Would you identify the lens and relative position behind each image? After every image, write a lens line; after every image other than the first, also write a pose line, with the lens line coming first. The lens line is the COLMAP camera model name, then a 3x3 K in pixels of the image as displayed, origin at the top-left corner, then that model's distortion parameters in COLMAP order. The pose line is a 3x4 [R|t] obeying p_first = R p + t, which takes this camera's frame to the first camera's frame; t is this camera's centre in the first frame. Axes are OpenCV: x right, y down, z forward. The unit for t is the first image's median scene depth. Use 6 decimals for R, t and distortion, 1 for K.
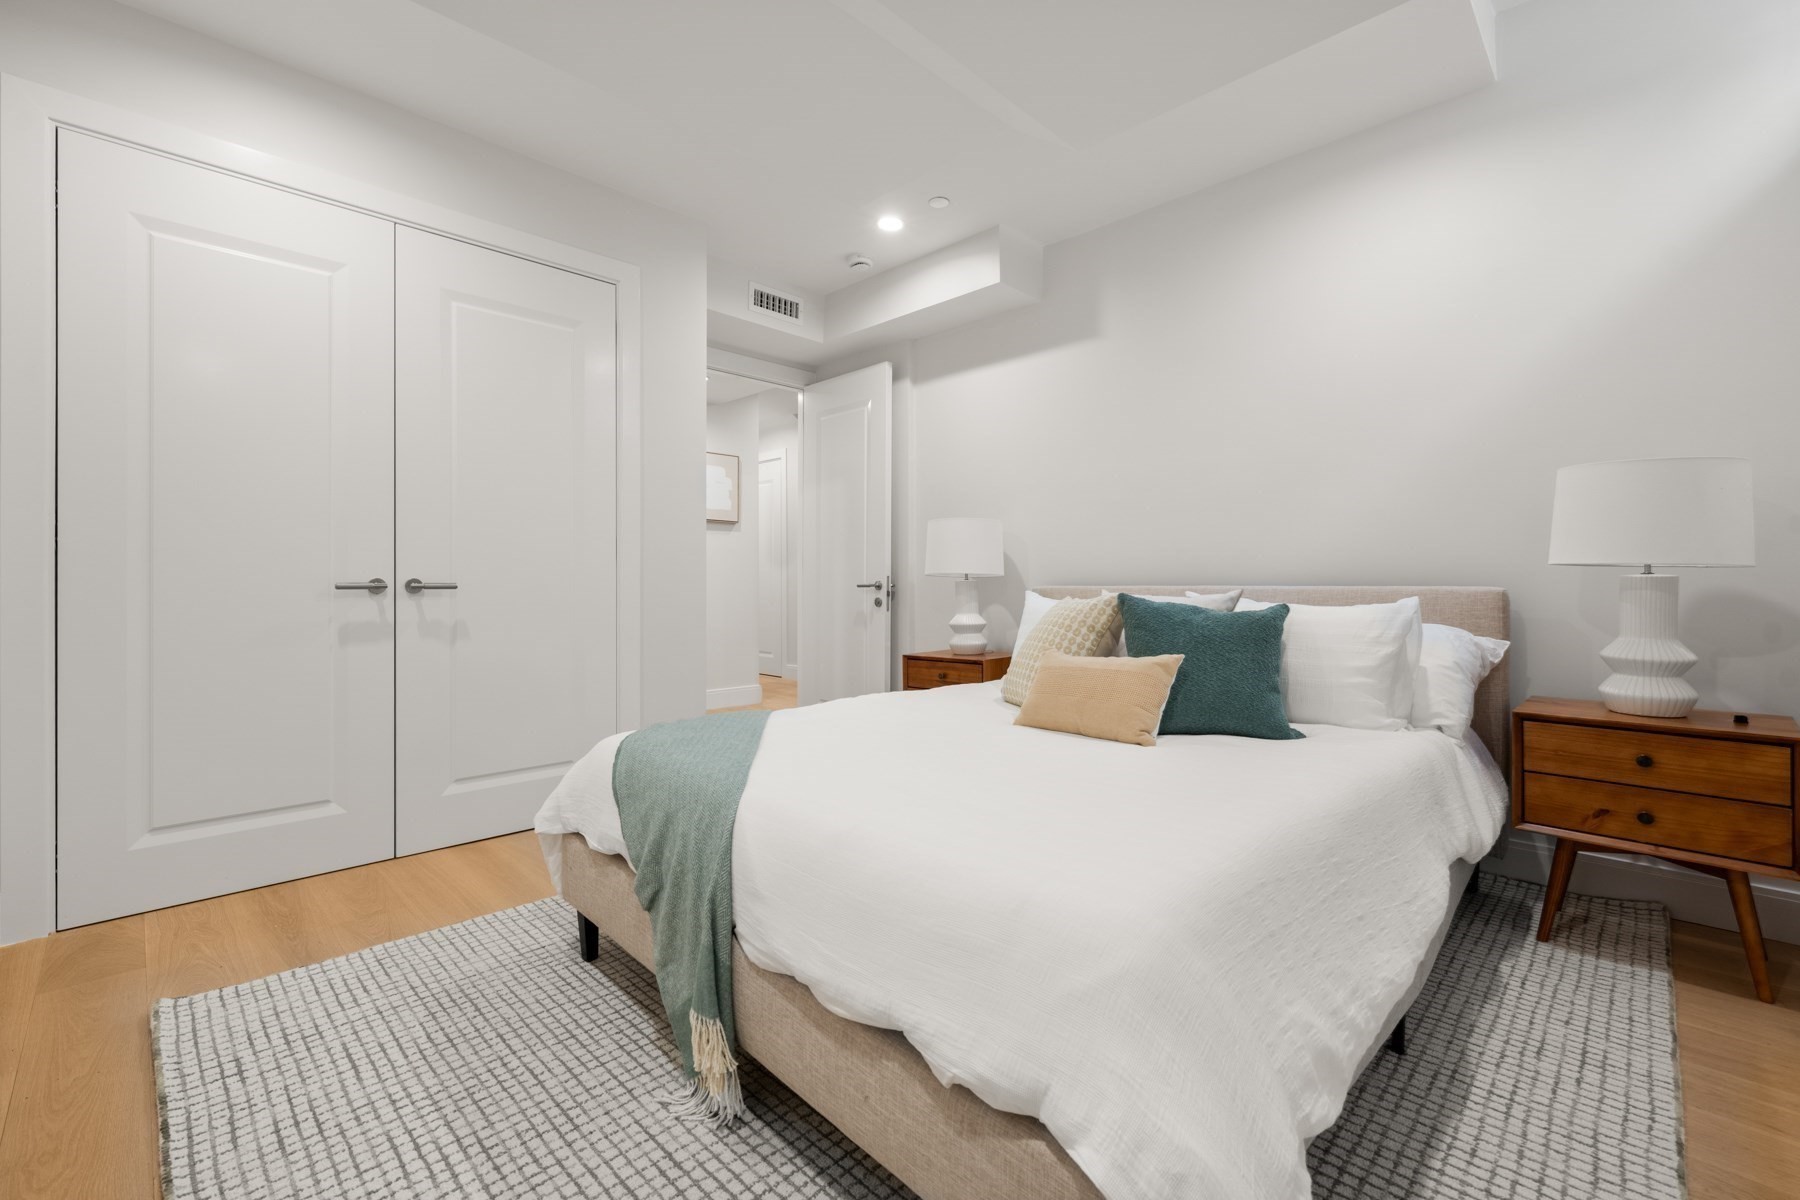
lens RADIAL K [[763.7, 0, 902.4], [0, 763.7, 579.8], [0, 0, 1]] dist [0.011862, -0.000083]
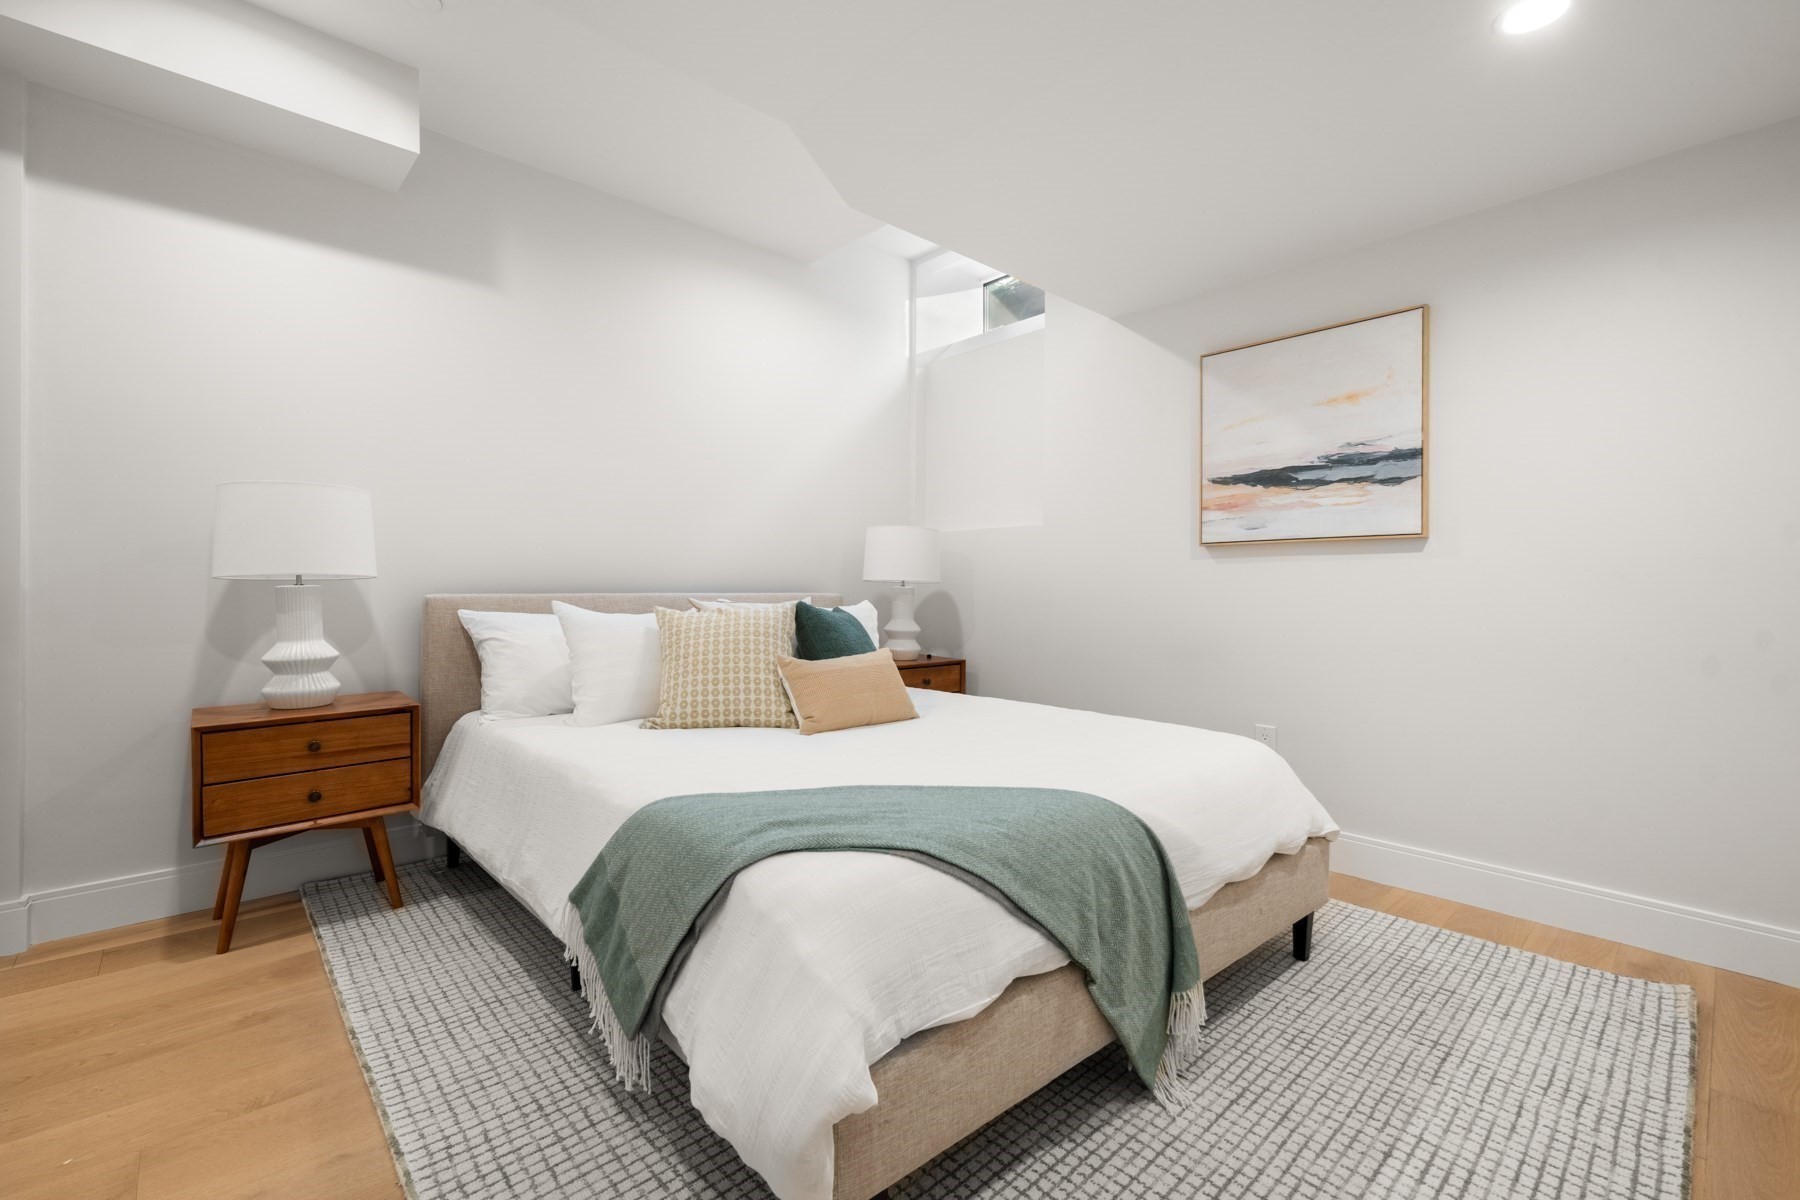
lens RADIAL K [[766.0, 0, 894.7], [0, 766.0, 600.0], [0, 0, 1]] dist [-0.002559, -0.000427]
pose [[0.051192, -0.011731, 0.998620, -0.926159], [-0.006574, 0.999905, 0.012083, 0.003357], [-0.998667, -0.007184, 0.051110, 0.931276]]
